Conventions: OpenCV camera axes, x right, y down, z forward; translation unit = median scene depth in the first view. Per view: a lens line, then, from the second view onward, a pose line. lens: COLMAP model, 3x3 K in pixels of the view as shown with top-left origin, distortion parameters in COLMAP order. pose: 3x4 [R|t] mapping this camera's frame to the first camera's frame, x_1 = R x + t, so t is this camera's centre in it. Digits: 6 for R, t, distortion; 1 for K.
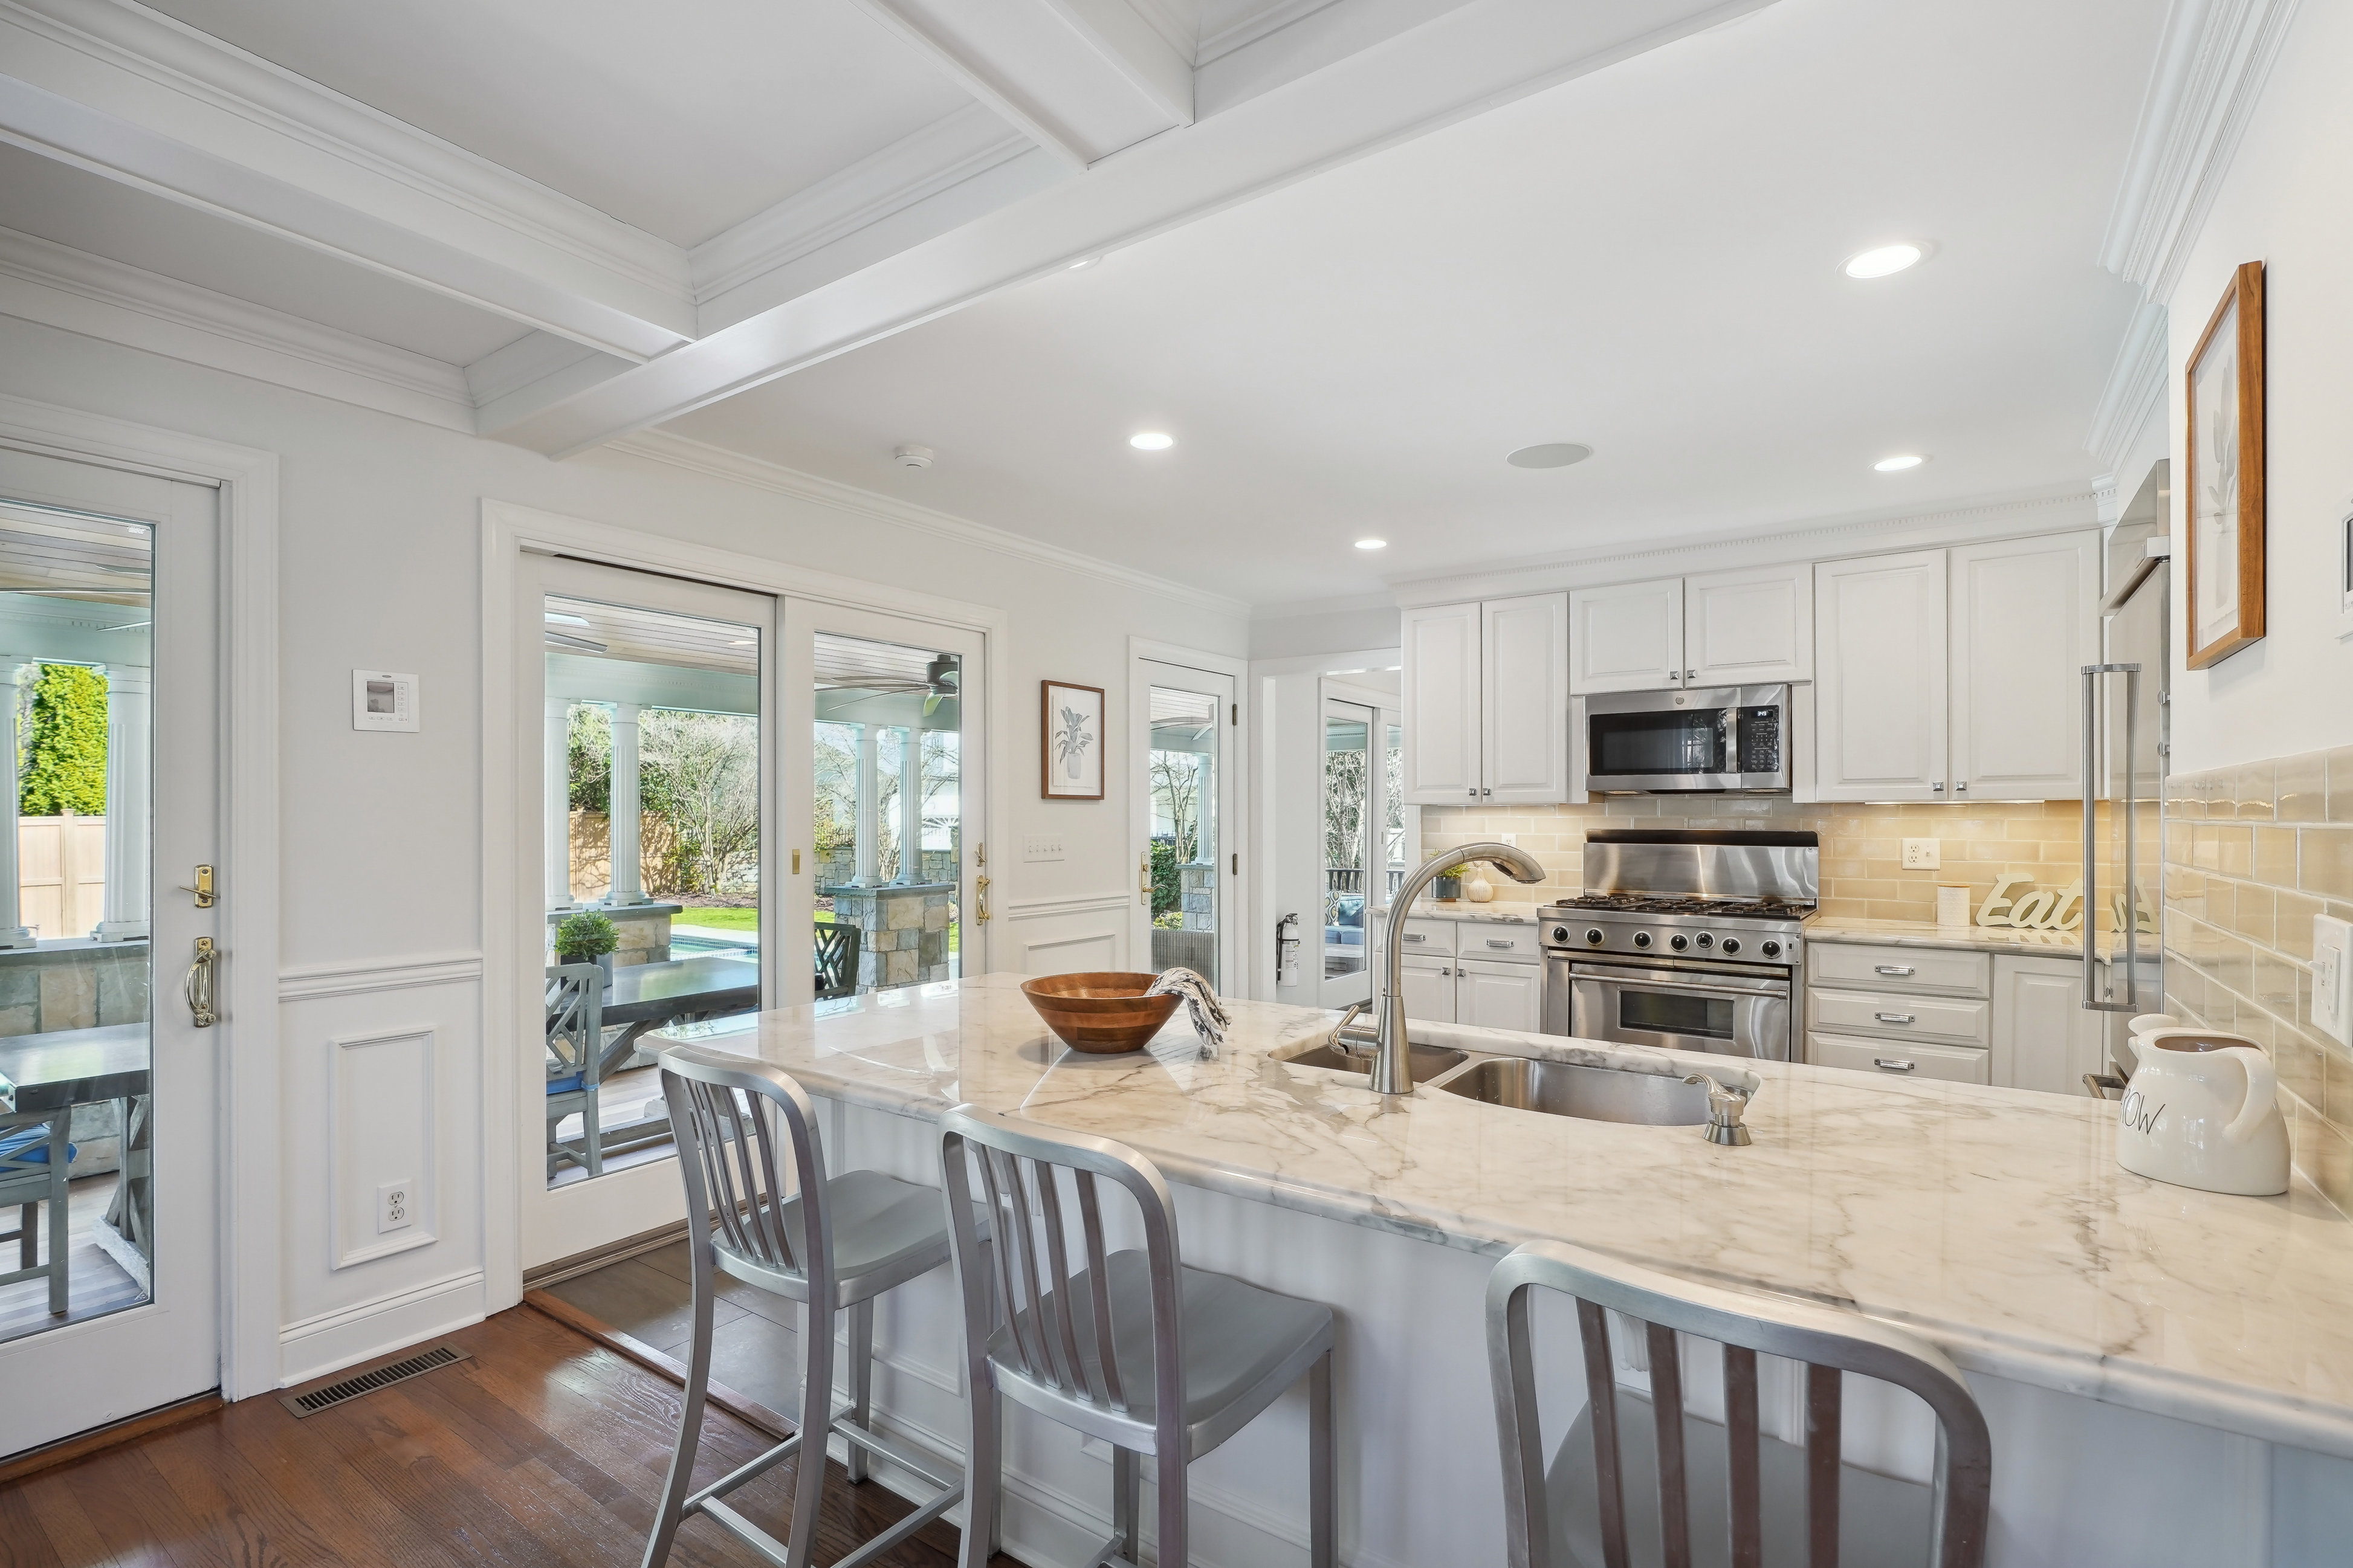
lens RADIAL K [[1085.5, 0, 1171.8], [0, 1085.5, 809.8], [0, 0, 1]] dist [-0.016306, 0.000960]
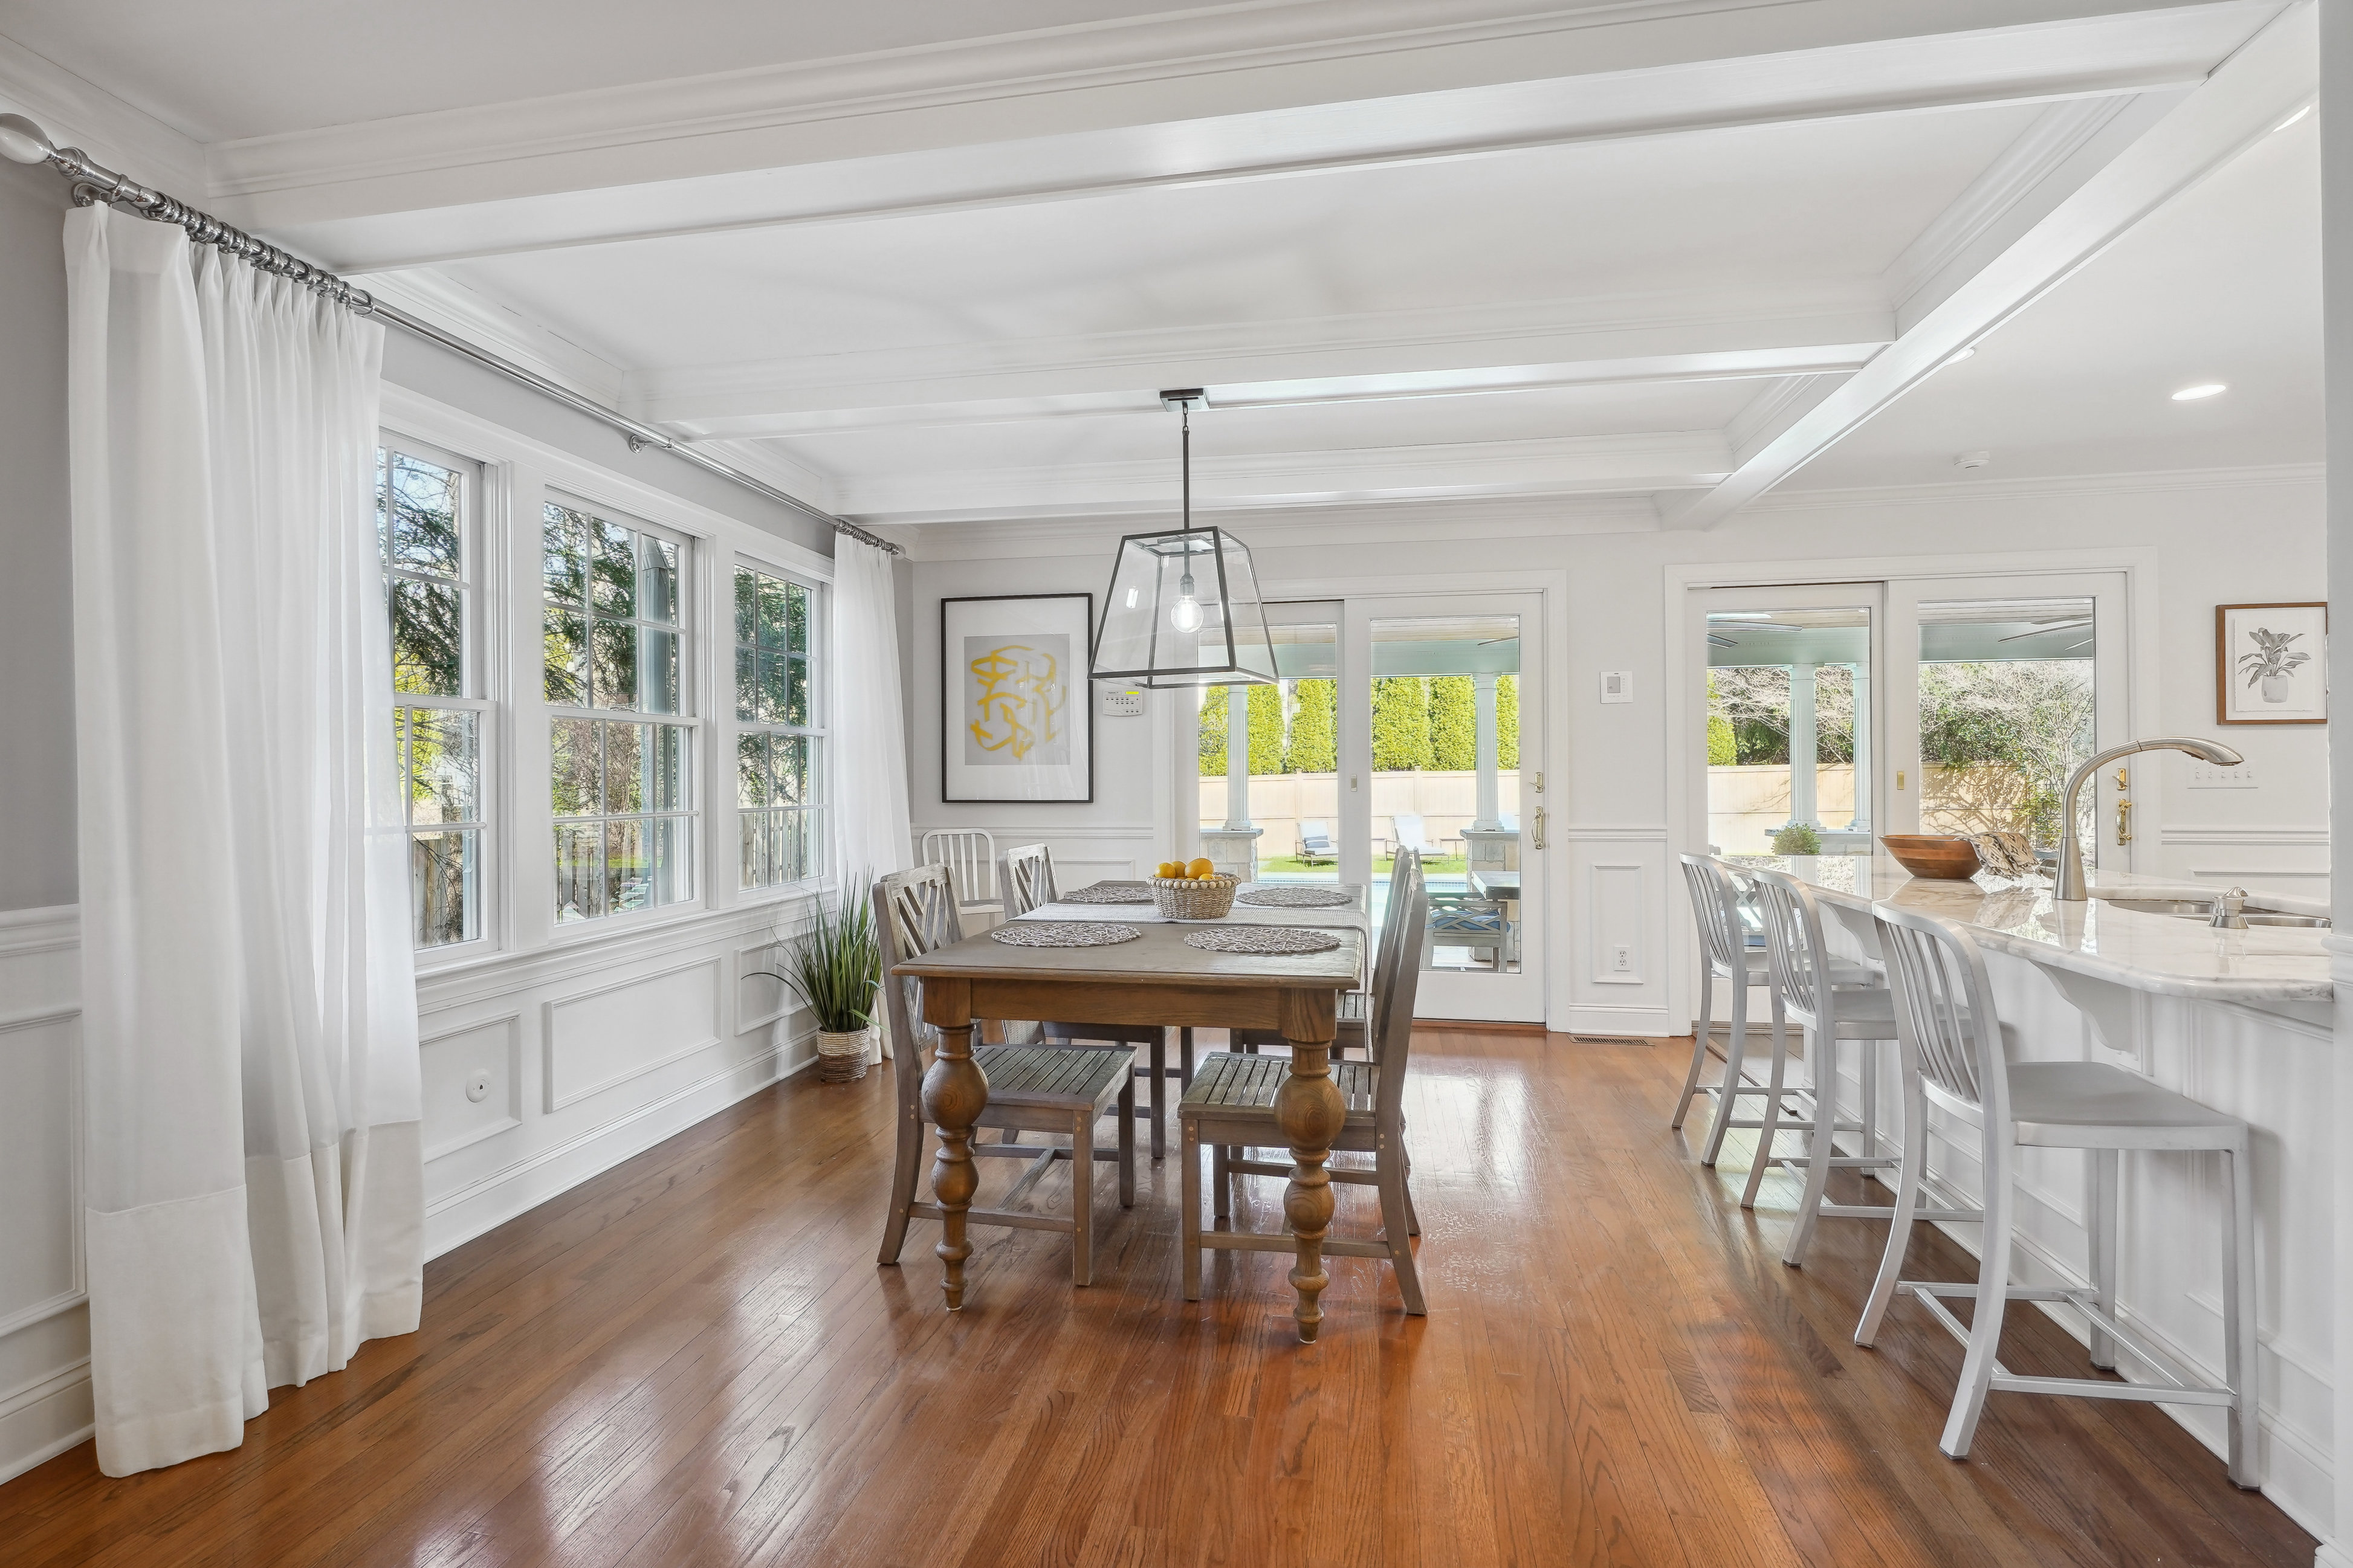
lens RADIAL K [[1085.5, 0, 1170.9], [0, 1085.5, 772.9], [0, 0, 1]] dist [-0.016306, 0.000960]
pose [[0.421481, -0.005752, -0.906819, 0.386283], [0.012139, 0.999926, -0.000700, 0.023758], [0.906756, -0.010713, 0.421520, -0.295804]]
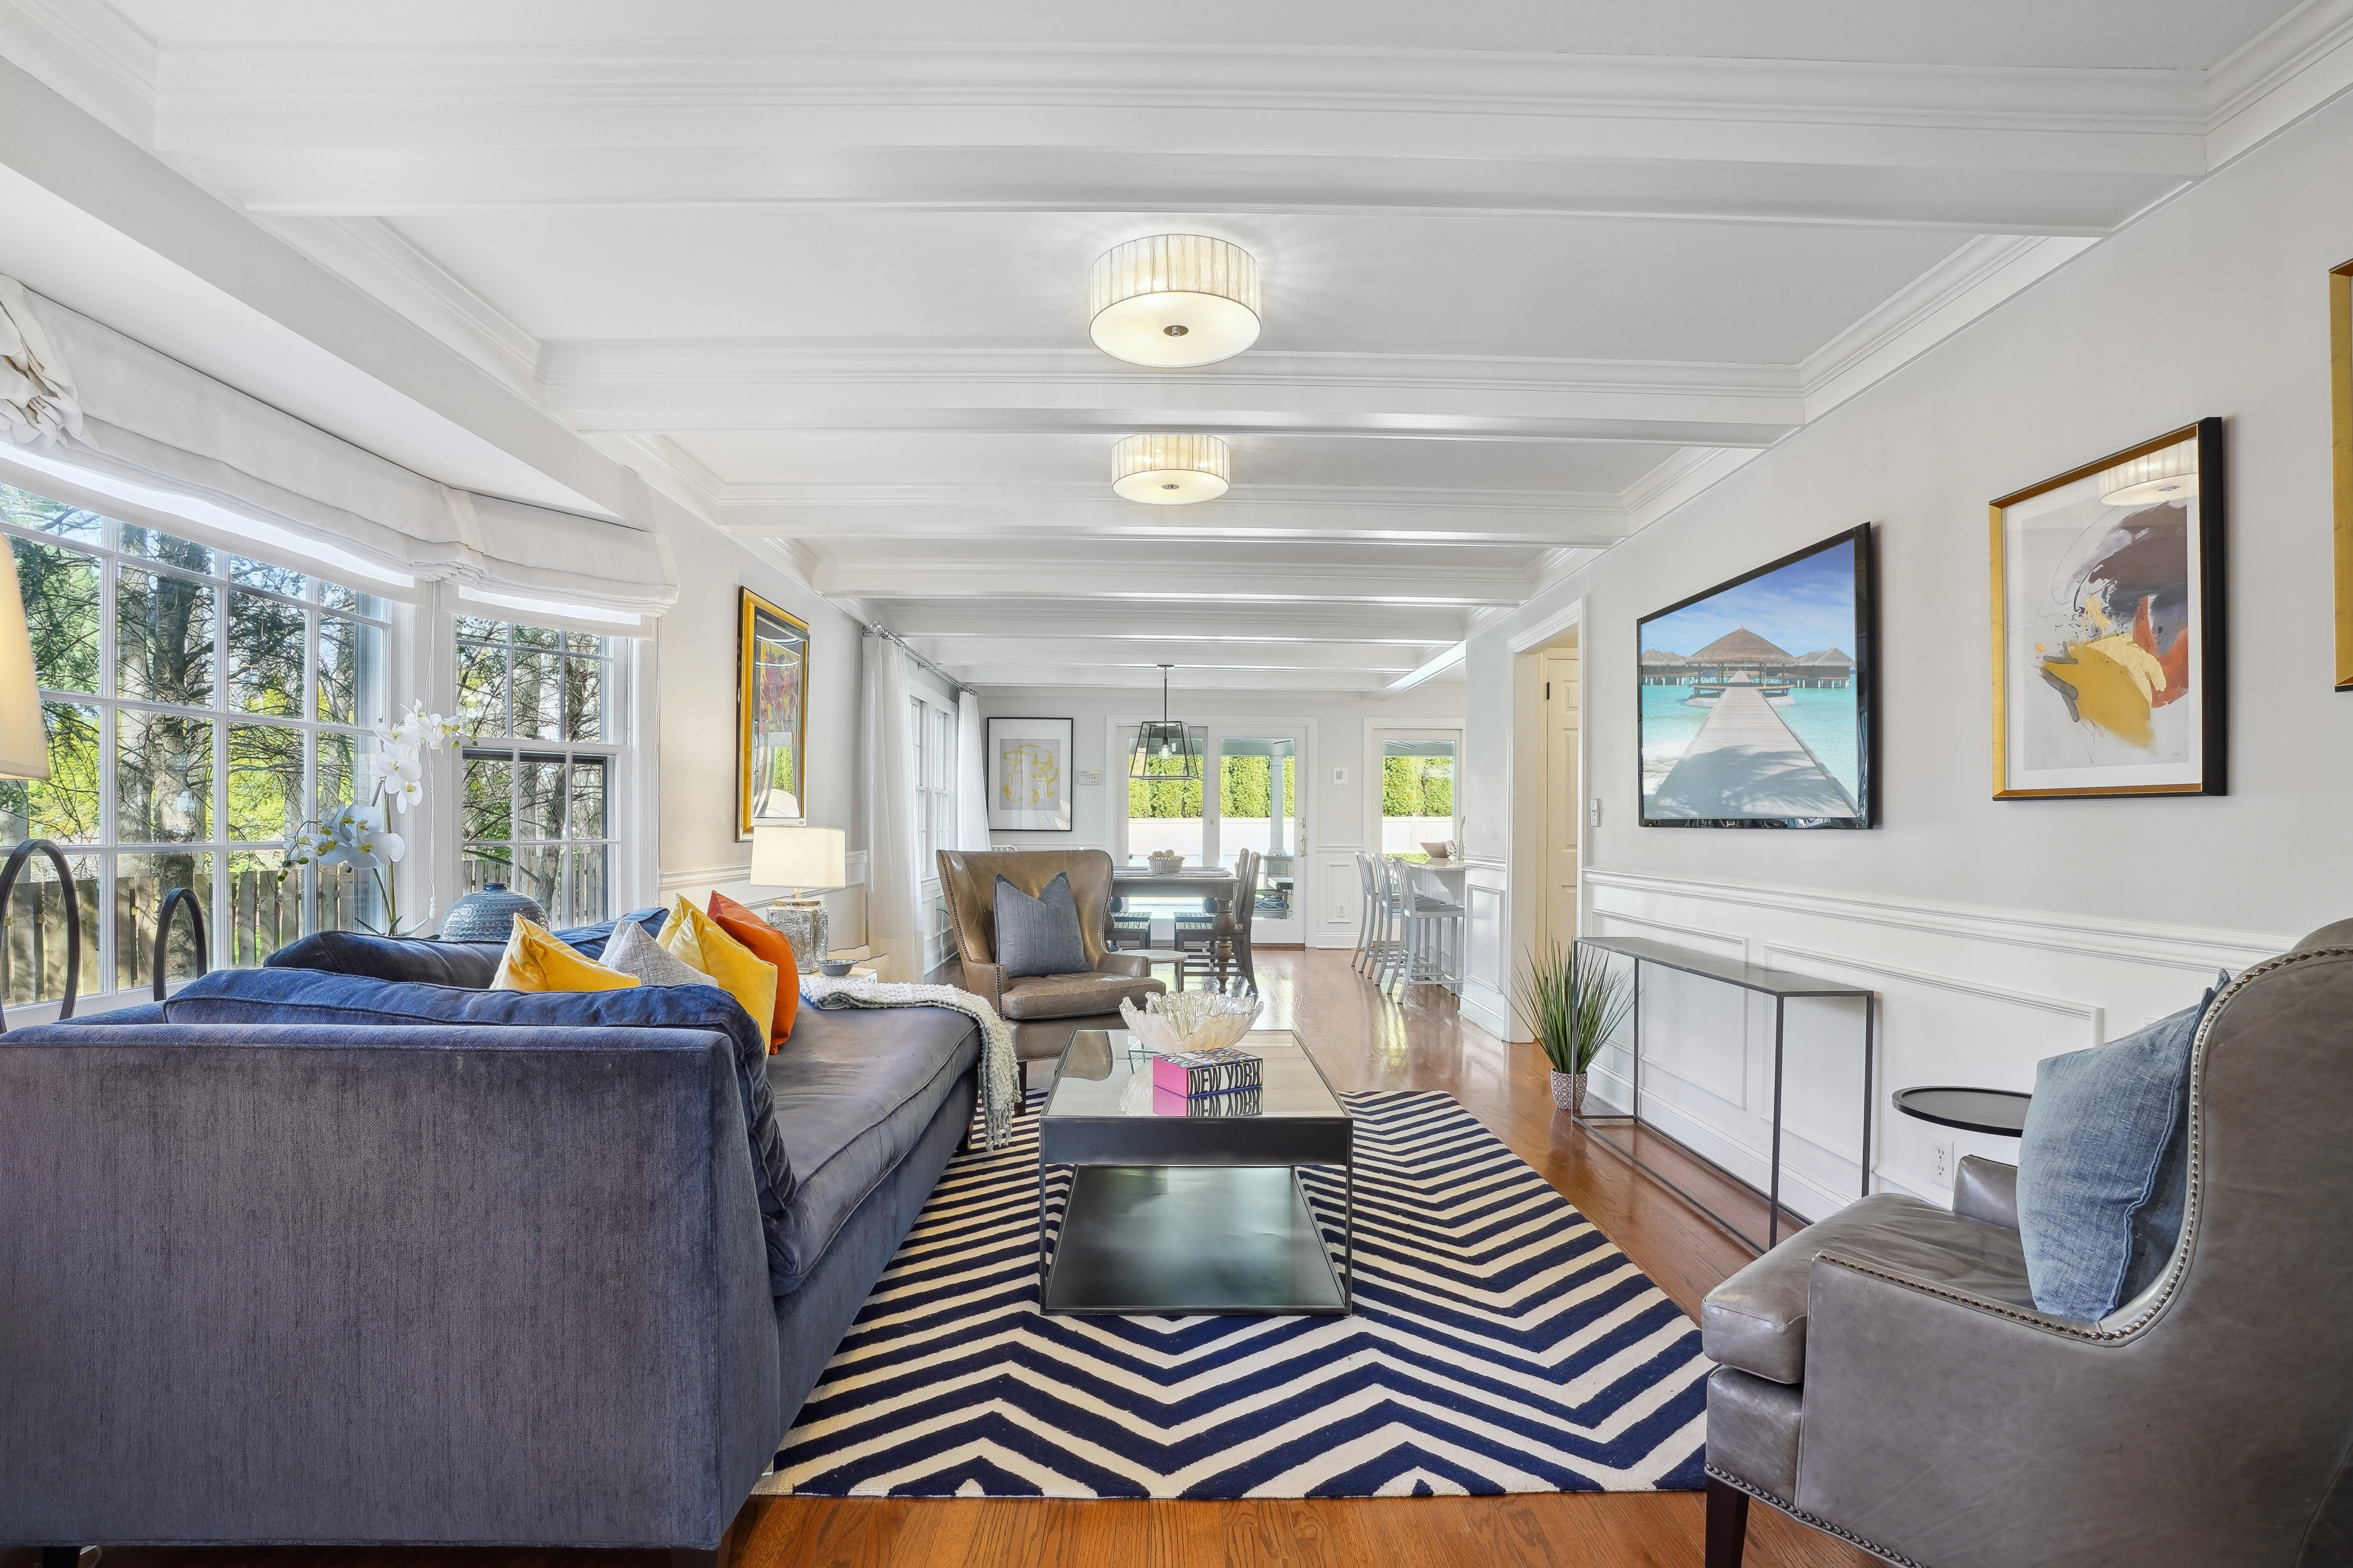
lens RADIAL K [[1085.5, 0, 1175.7], [0, 1085.5, 806.0], [0, 0, 1]] dist [-0.016306, 0.000960]
pose [[0.590181, -0.006694, -0.807243, 1.184507], [-0.002167, 0.999949, -0.009877, 0.024333], [0.807268, 0.007578, 0.590136, -1.013070]]
